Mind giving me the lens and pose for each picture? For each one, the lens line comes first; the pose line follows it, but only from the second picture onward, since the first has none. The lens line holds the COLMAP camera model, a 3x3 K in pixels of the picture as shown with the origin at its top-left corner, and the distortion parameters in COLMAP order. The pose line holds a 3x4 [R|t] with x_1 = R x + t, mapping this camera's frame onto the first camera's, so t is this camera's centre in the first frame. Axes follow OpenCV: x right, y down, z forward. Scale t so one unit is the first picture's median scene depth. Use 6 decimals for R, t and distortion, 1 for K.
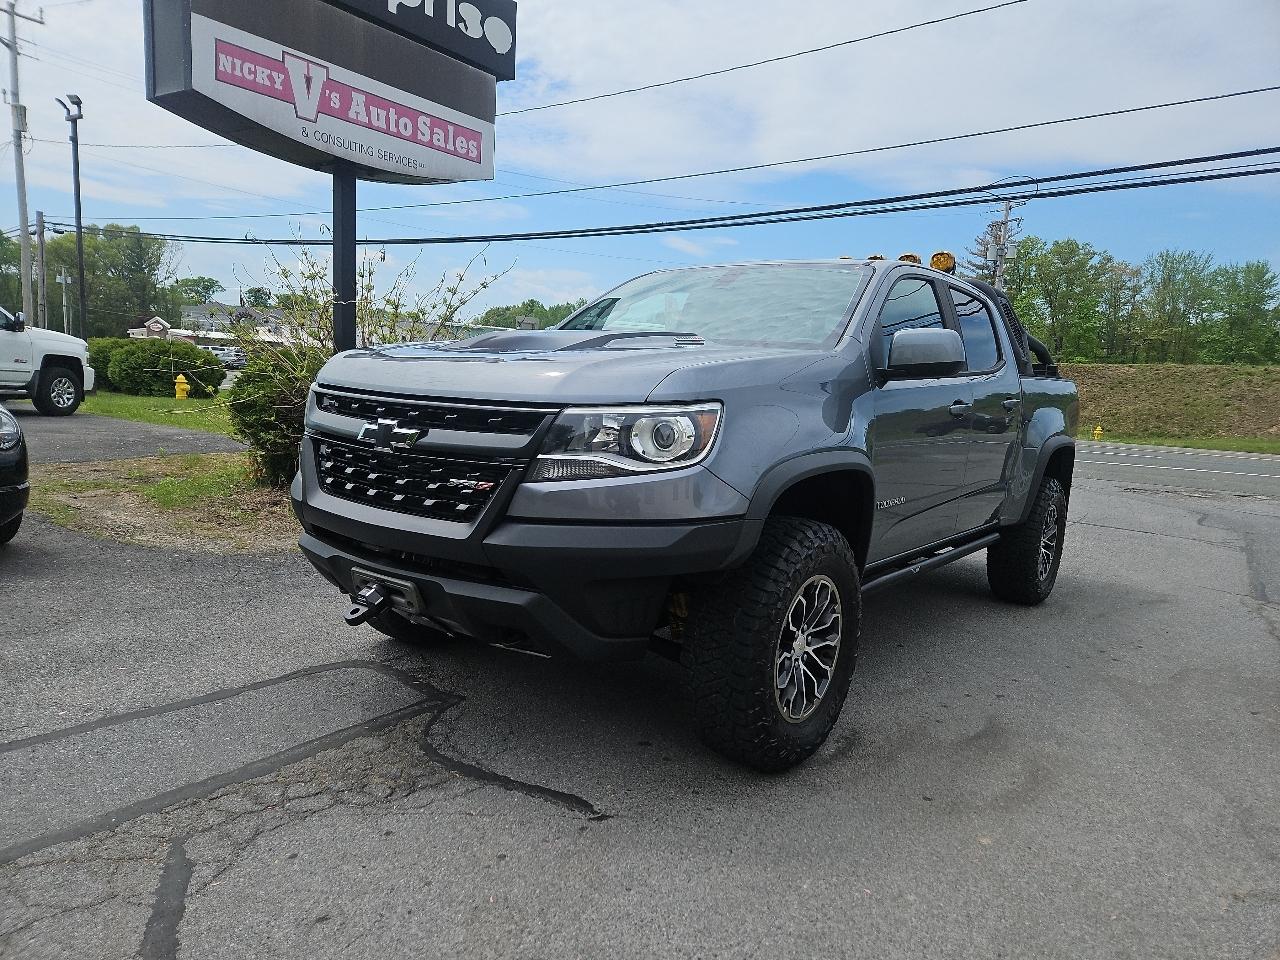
lens RADIAL K [[846.8, 0, 636.2], [0, 846.8, 498.4], [0, 0, 1]] dist [0.077013, -0.057609]
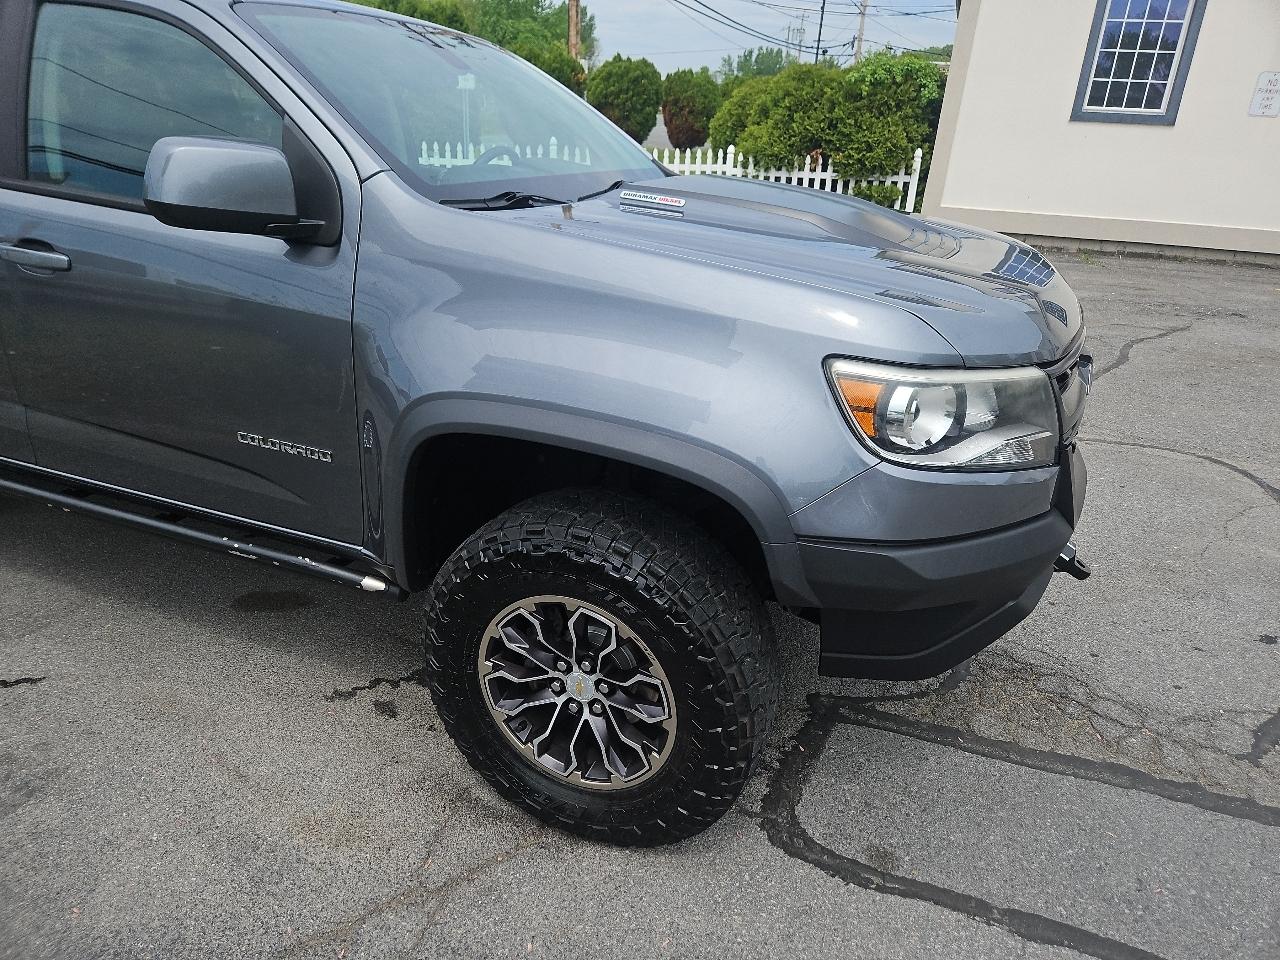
lens RADIAL K [[854.6, 0, 633.2], [0, 854.6, 481.5], [0, 0, 1]] dist [0.073353, -0.060807]
pose [[-0.242754, -0.436968, 0.866100, -0.391554], [0.084212, 0.879943, 0.467556, -0.166826], [-0.966426, 0.186438, -0.176812, 0.646960]]
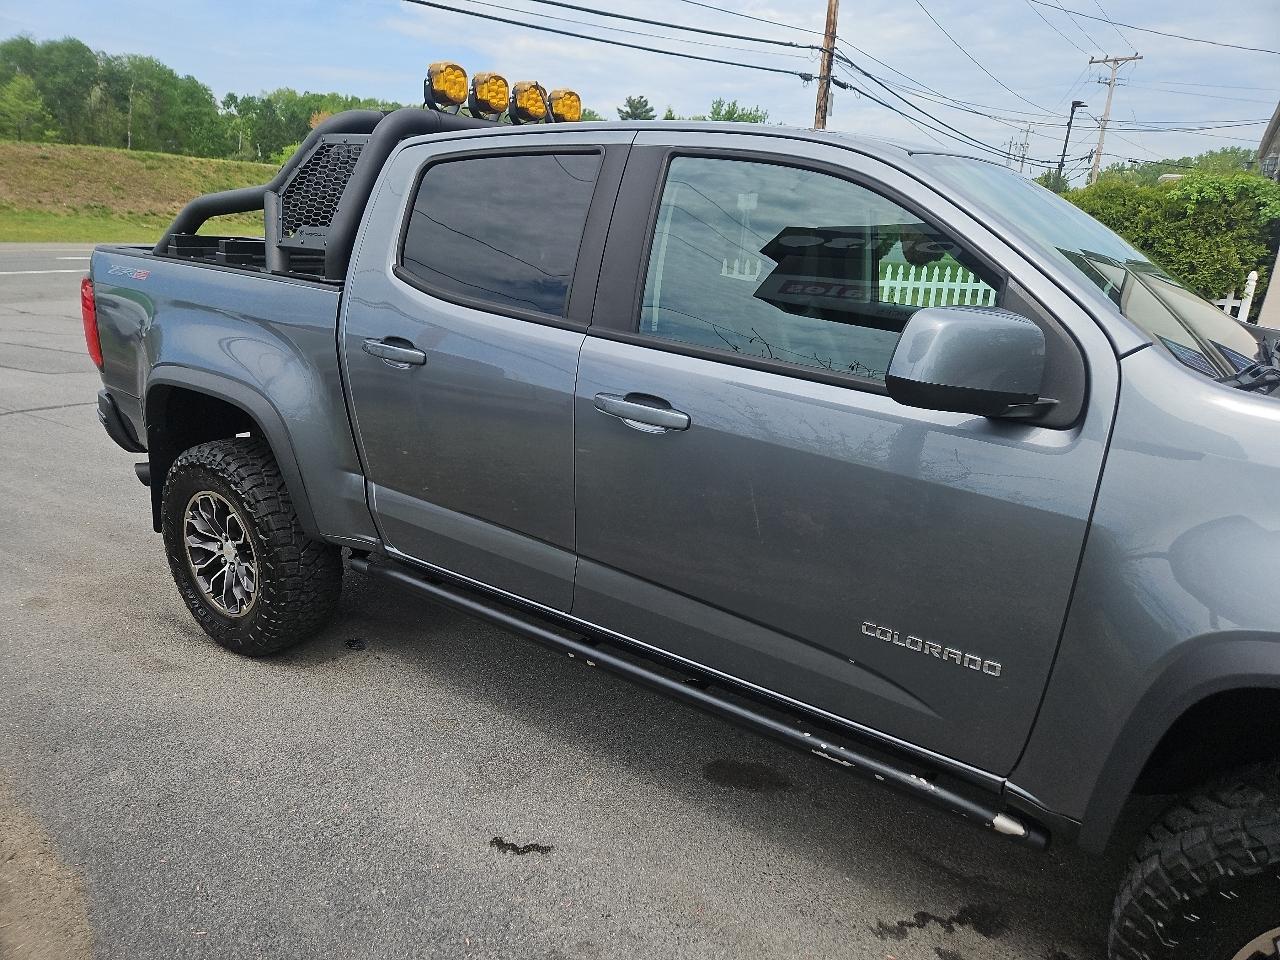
lens RADIAL K [[854.6, 0, 633.2], [0, 854.6, 481.5], [0, 0, 1]] dist [0.073353, -0.060807]
pose [[-0.024974, -0.345842, 0.937960, -0.308536], [0.095015, 0.933184, 0.346611, -0.192121], [-0.995163, 0.097777, 0.009555, 0.803291]]
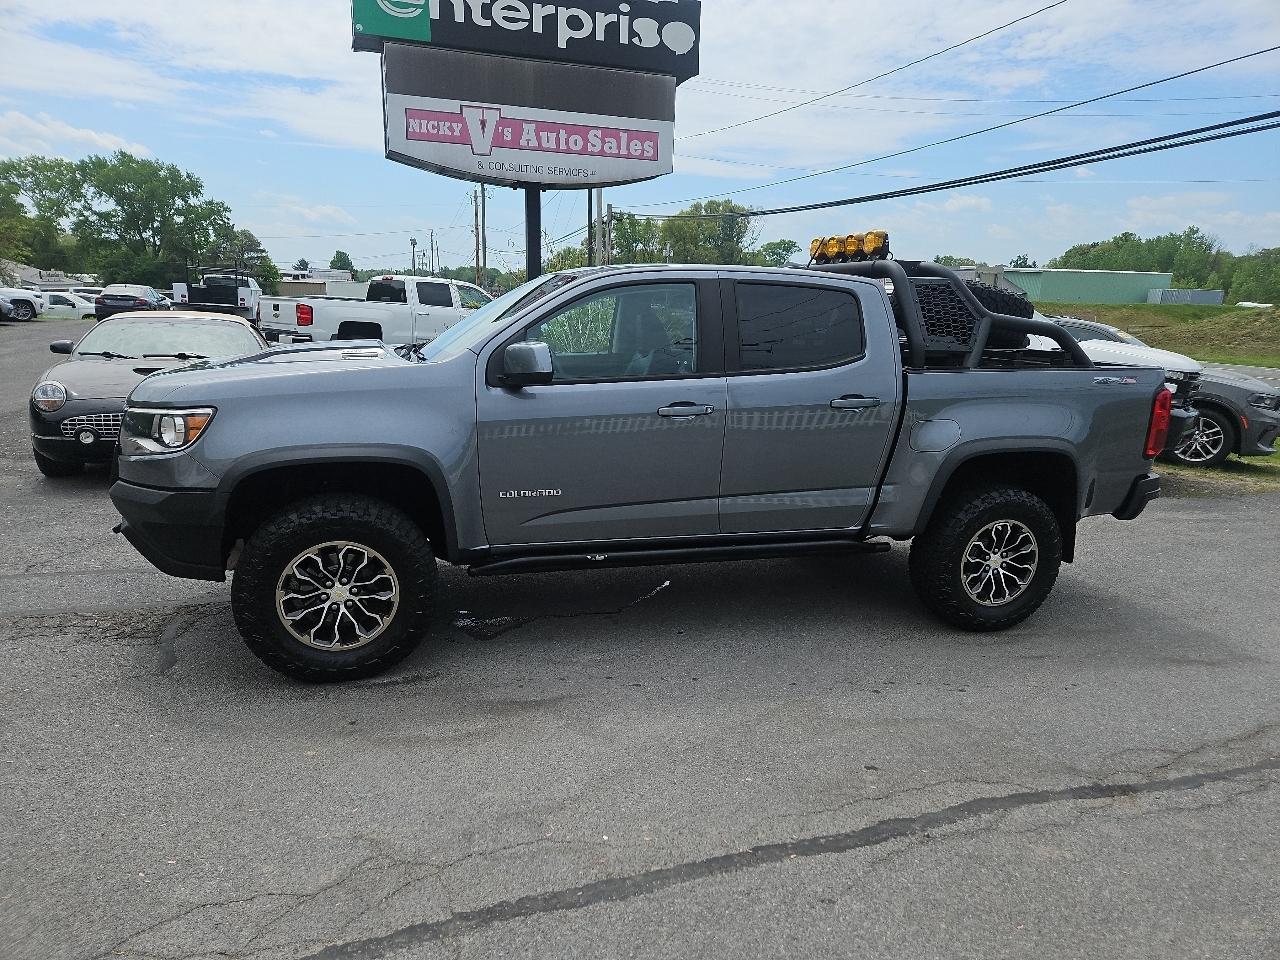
lens RADIAL K [[850.5, 0, 647.5], [0, 850.5, 494.8], [0, 0, 1]] dist [0.075229, -0.058723]
pose [[0.816397, 0.097272, -0.569240, 0.584316], [-0.068249, 0.995056, 0.072153, -0.046845], [0.573444, -0.020055, 0.818999, 0.086890]]
